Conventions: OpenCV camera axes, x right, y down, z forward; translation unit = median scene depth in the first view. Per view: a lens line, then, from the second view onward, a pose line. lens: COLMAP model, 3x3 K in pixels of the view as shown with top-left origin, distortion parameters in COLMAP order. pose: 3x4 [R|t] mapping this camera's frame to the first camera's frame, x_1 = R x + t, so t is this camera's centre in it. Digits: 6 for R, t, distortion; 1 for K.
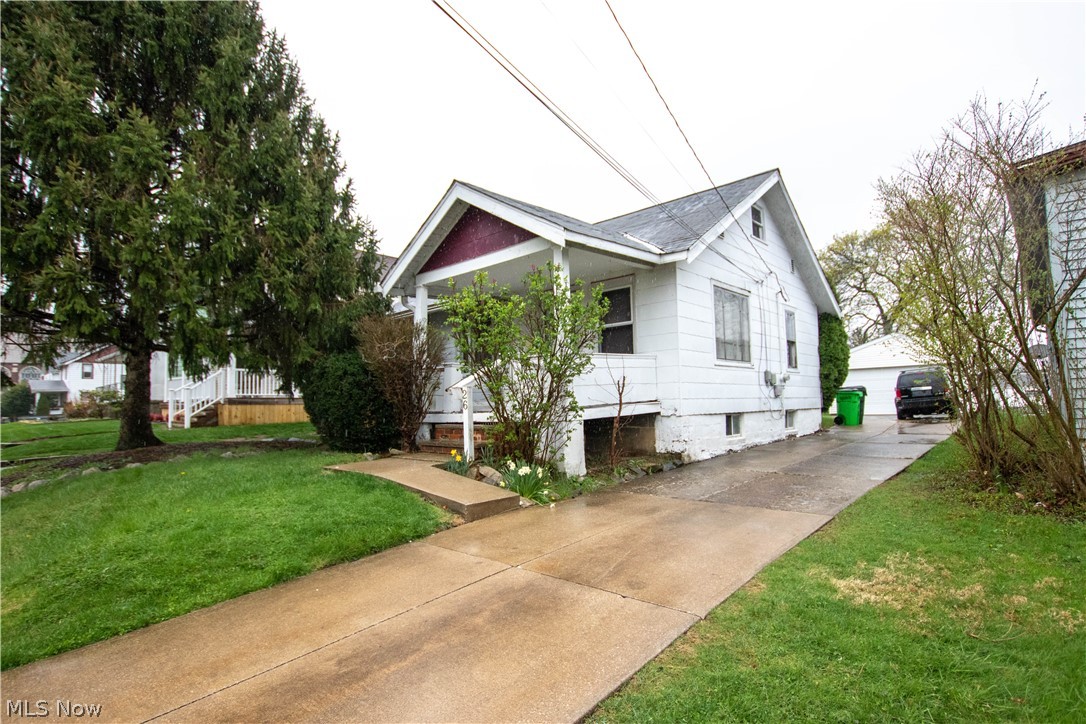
lens RADIAL K [[537.4, 0, 545.3], [0, 537.4, 366.3], [0, 0, 1]] dist [-0.029465, -0.000600]
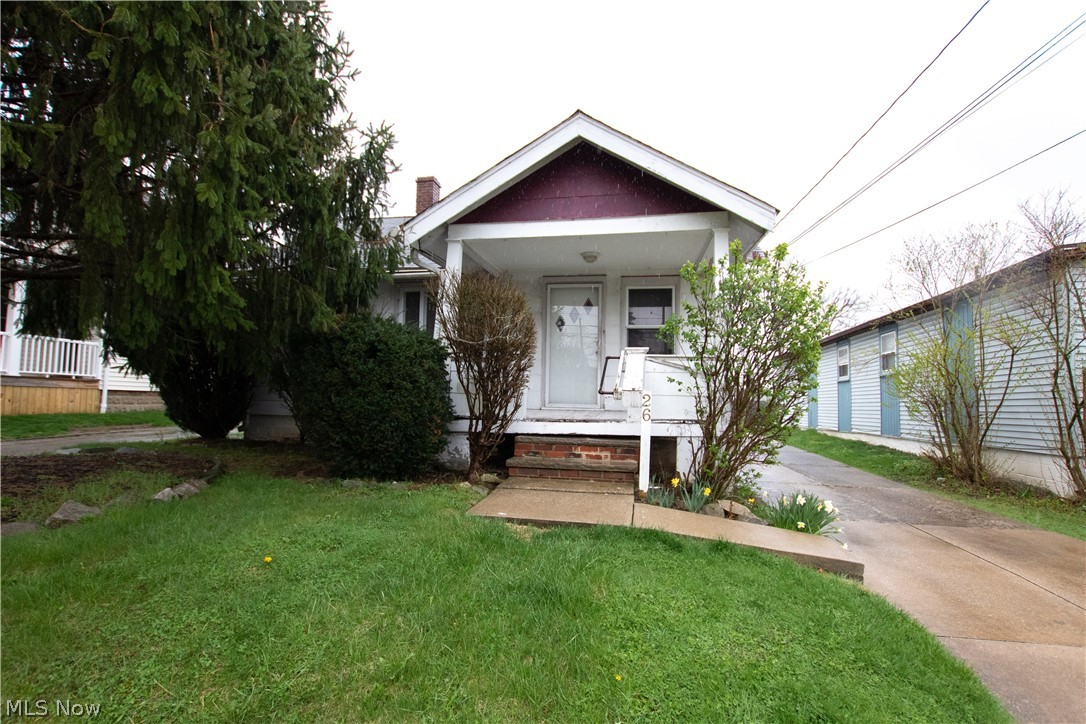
lens RADIAL K [[503.1, 0, 542.3], [0, 503.1, 368.3], [0, 0, 1]] dist [-0.030203, 0.004103]
pose [[0.869753, 0.070914, 0.488365, -0.520161], [-0.071130, 0.997302, -0.018135, 0.027155], [-0.488334, -0.018965, 0.872451, 0.403512]]
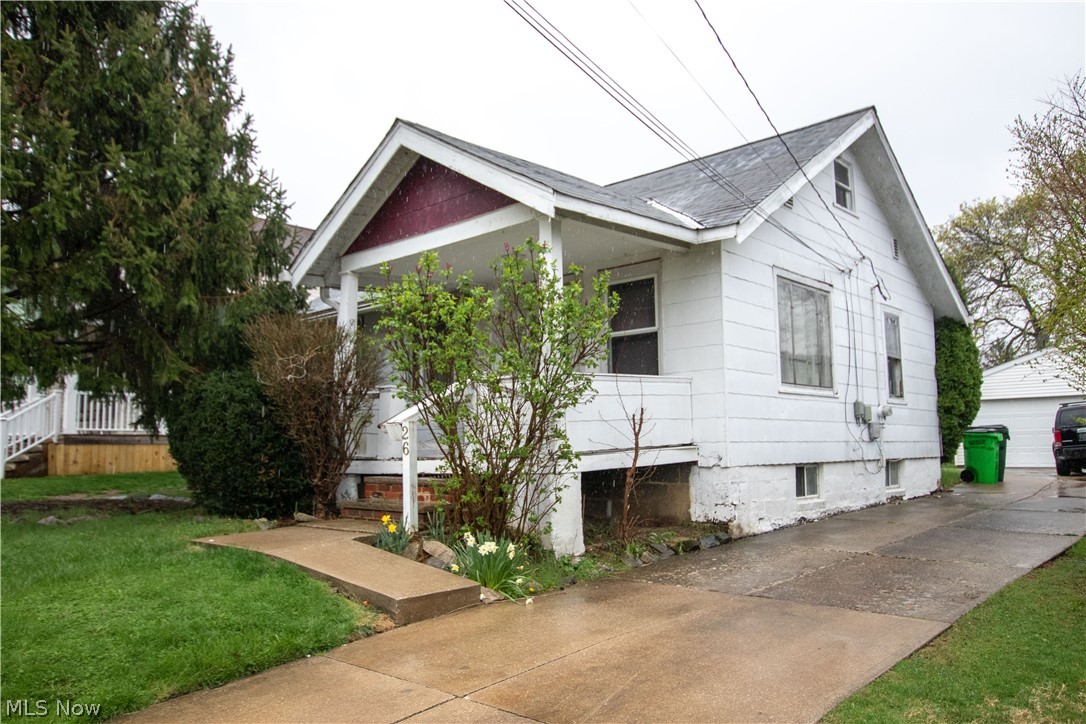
lens RADIAL K [[780.4, 0, 543.6], [0, 780.4, 364.0], [0, 0, 1]] dist [-0.001707, 0.005397]
pose [[0.999952, 0.009207, 0.003418, 0.017015], [-0.009081, 0.999339, -0.035194, -0.001115], [-0.003740, 0.035161, 0.999375, 0.011481]]
